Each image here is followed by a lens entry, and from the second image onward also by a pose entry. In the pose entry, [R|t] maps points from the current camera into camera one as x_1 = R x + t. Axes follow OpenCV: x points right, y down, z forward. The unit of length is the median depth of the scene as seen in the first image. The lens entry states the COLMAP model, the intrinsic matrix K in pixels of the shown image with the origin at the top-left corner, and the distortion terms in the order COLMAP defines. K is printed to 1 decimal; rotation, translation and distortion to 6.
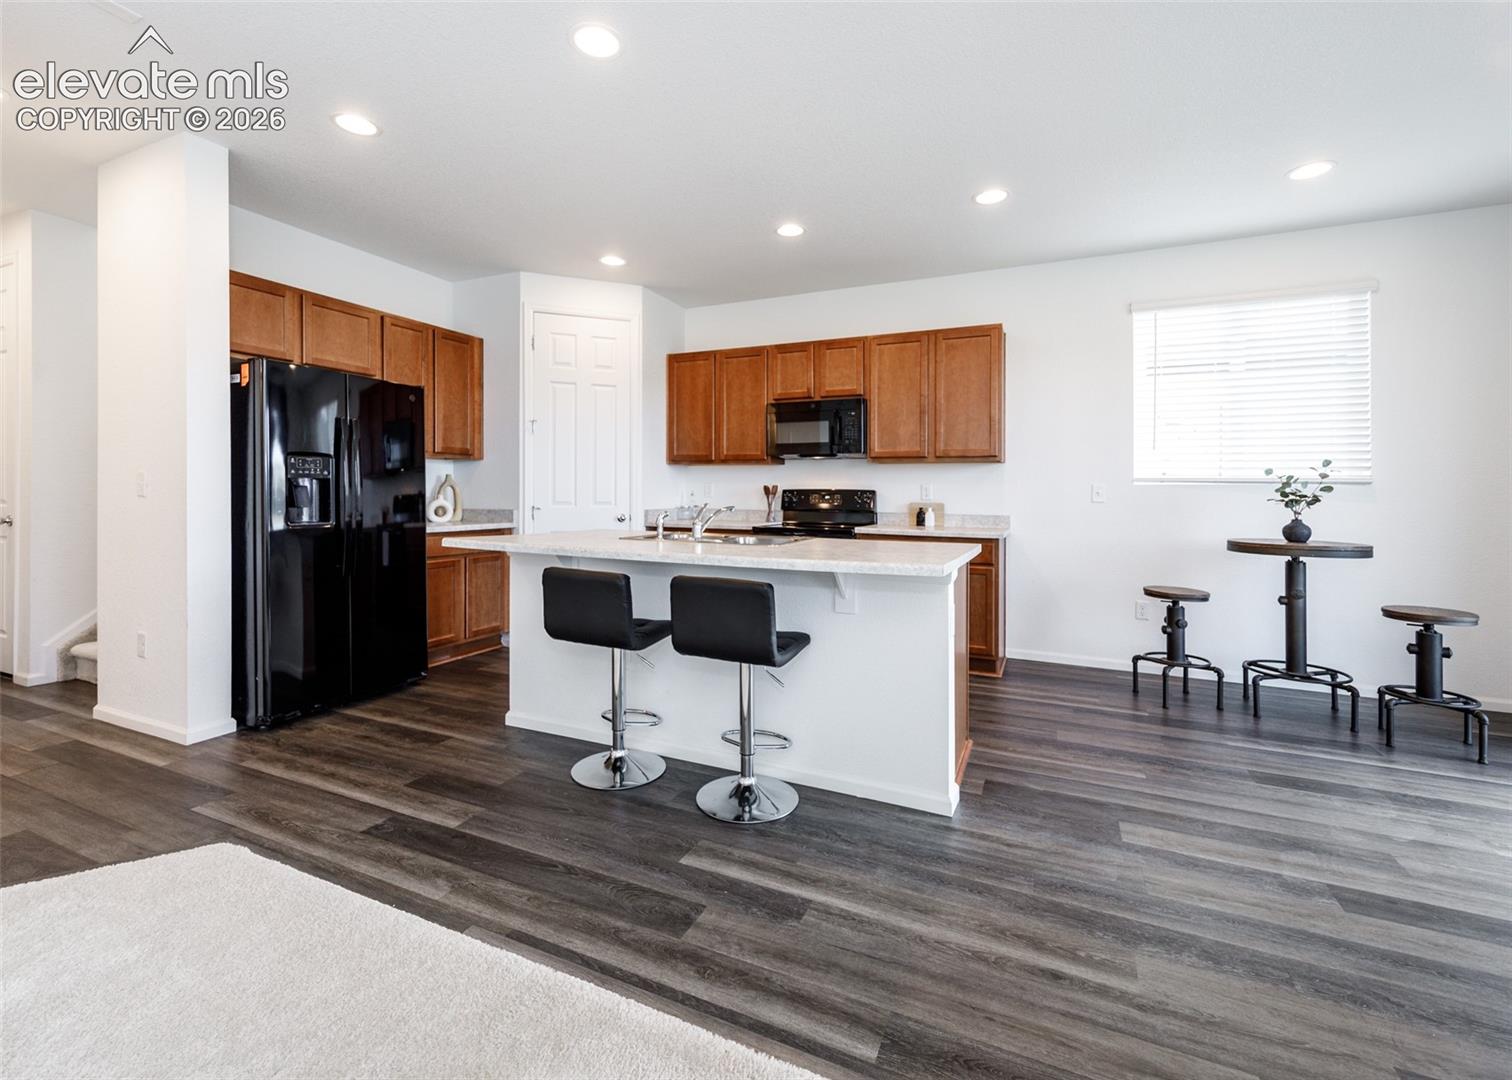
lens RADIAL K [[659.3, 0, 763.2], [0, 659.3, 490.5], [0, 0, 1]] dist [0.011365, -0.001764]
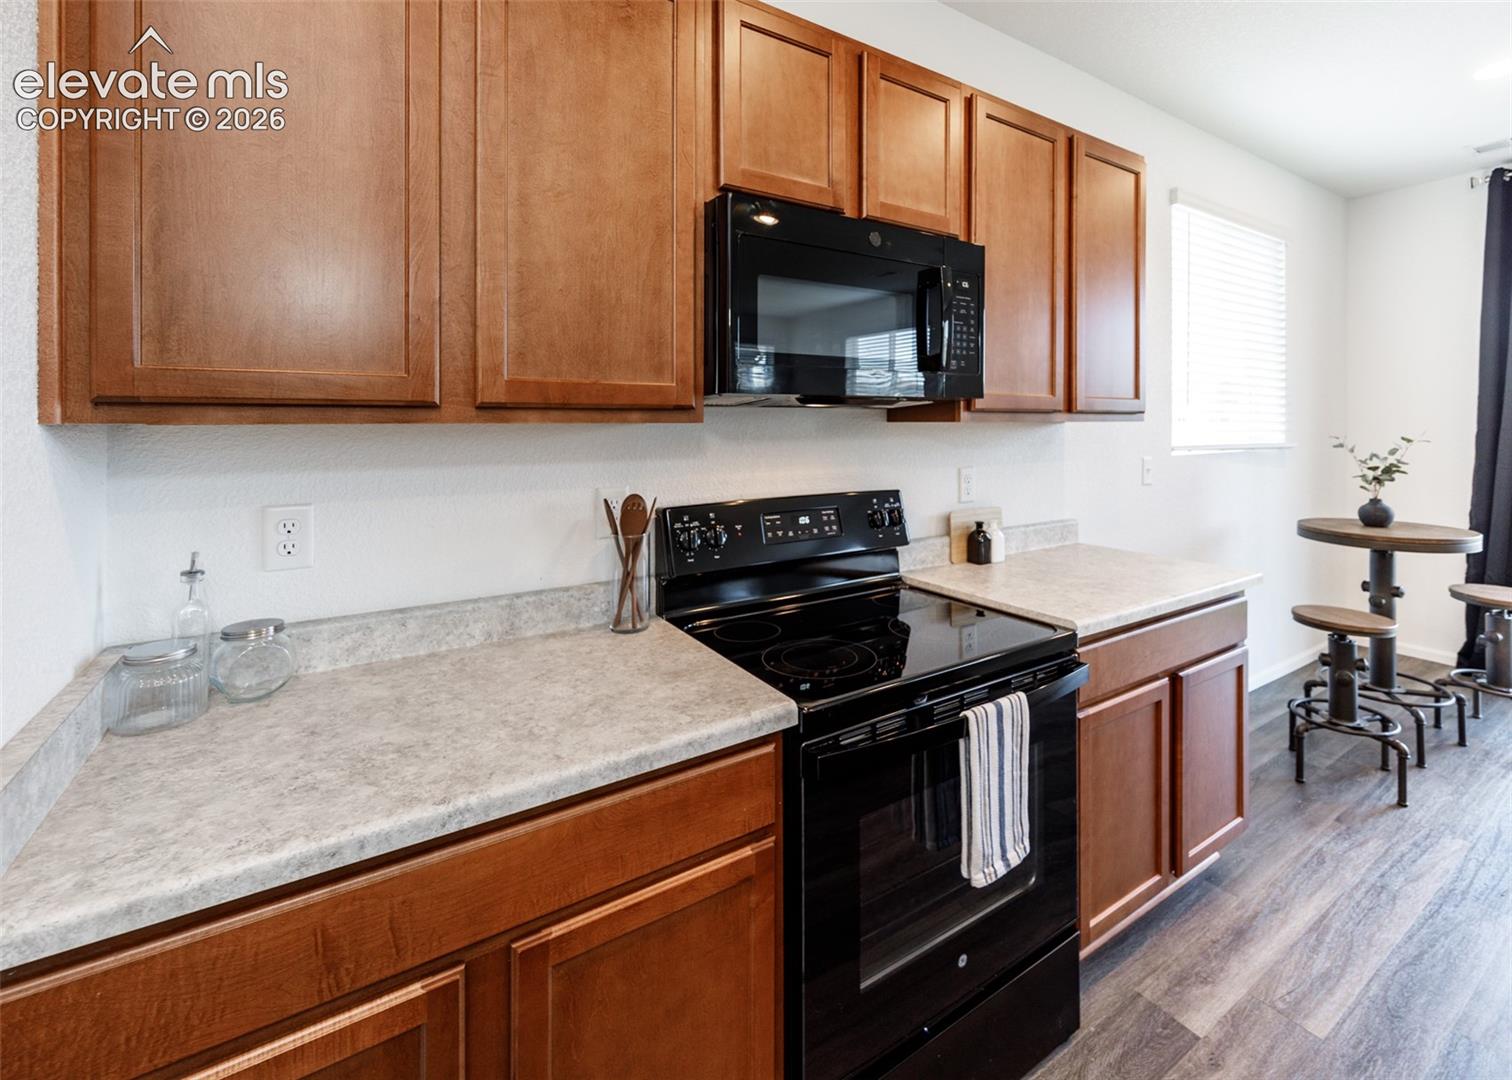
lens RADIAL K [[657.3, 0, 795.1], [0, 657.3, 427.1], [0, 0, 1]] dist [0.004581, 0.000345]
pose [[0.541519, -0.014707, 0.840560, -0.269862], [0.006122, 0.999889, 0.013551, -0.060356], [-0.840666, -0.002192, 0.541549, 1.146659]]
